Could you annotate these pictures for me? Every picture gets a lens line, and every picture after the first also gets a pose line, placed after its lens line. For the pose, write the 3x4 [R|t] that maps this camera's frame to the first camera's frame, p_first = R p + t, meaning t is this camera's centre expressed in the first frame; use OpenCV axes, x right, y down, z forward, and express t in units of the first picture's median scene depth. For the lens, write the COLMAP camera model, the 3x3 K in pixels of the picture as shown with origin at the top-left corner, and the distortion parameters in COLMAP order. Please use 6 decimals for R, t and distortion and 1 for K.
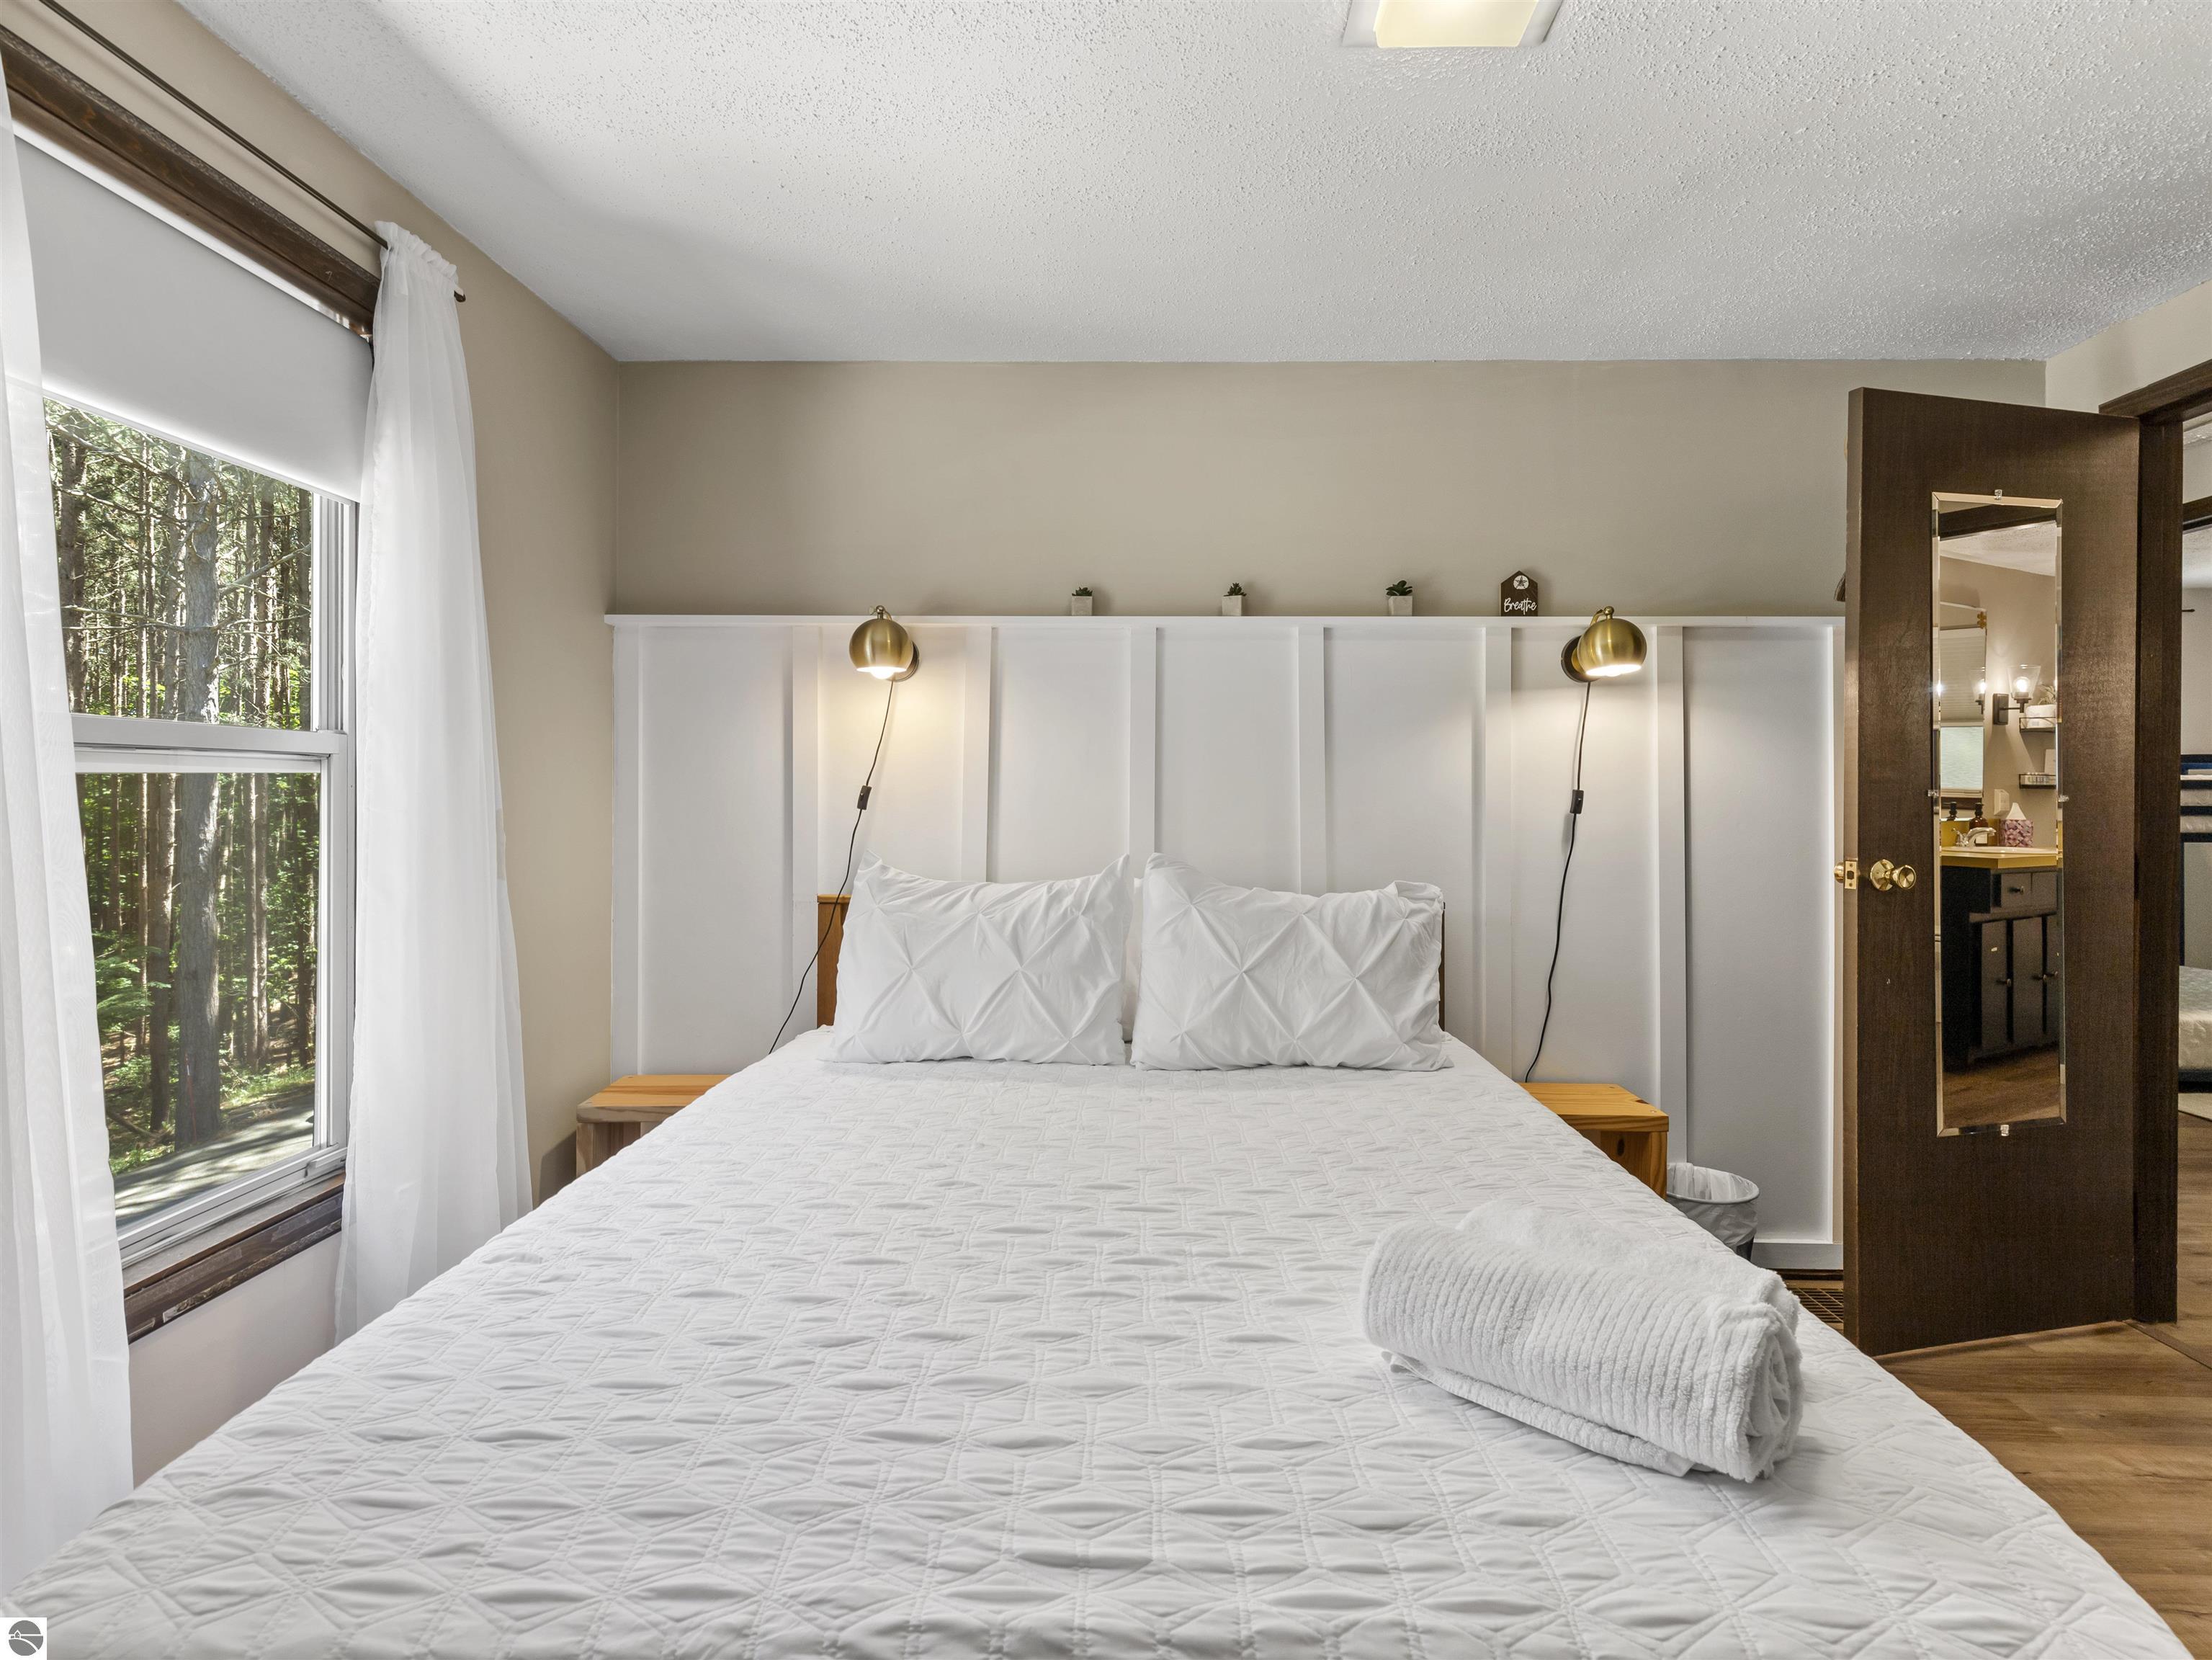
lens RADIAL K [[1147.3, 0, 1115.1], [0, 1147.3, 786.0], [0, 0, 1]] dist [0.004811, 0.000906]
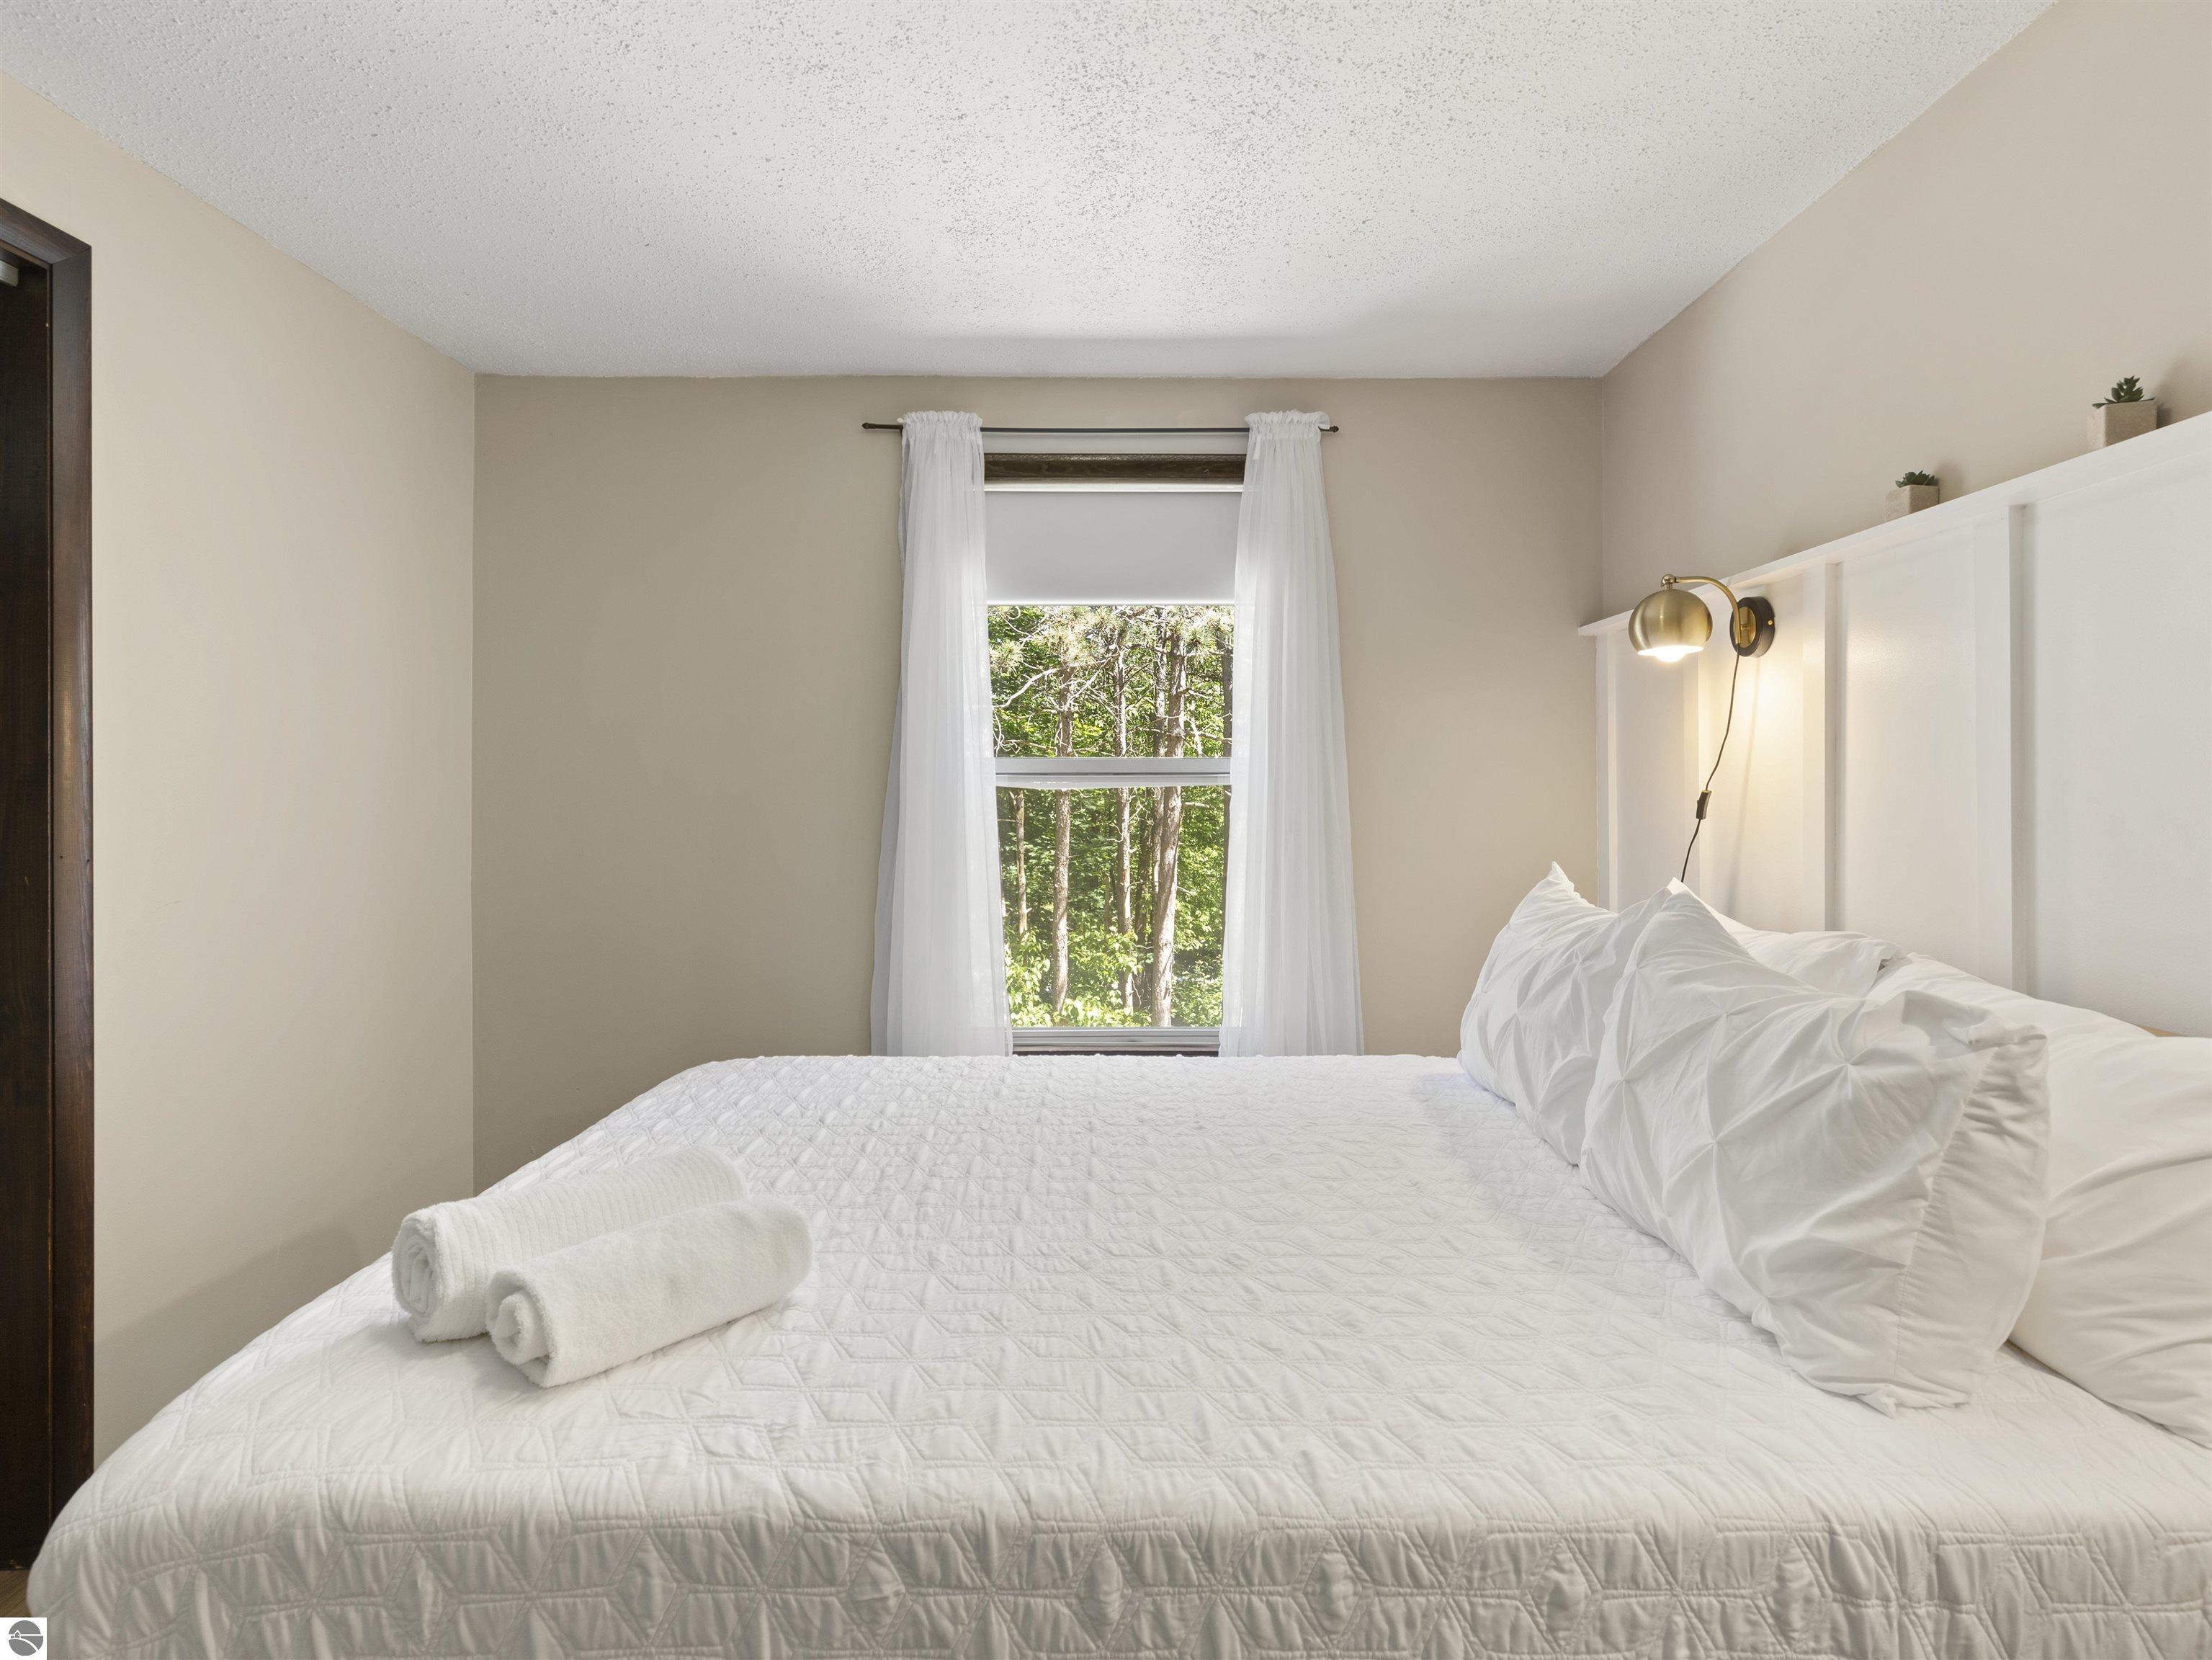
lens RADIAL K [[1147.3, 0, 1115.1], [0, 1147.3, 786.0], [0, 0, 1]] dist [0.004811, 0.000906]
pose [[0.035491, -0.007483, -0.999342, 0.678935], [0.007560, 0.999945, -0.007219, -0.001332], [0.999341, -0.007299, 0.035546, 0.626327]]
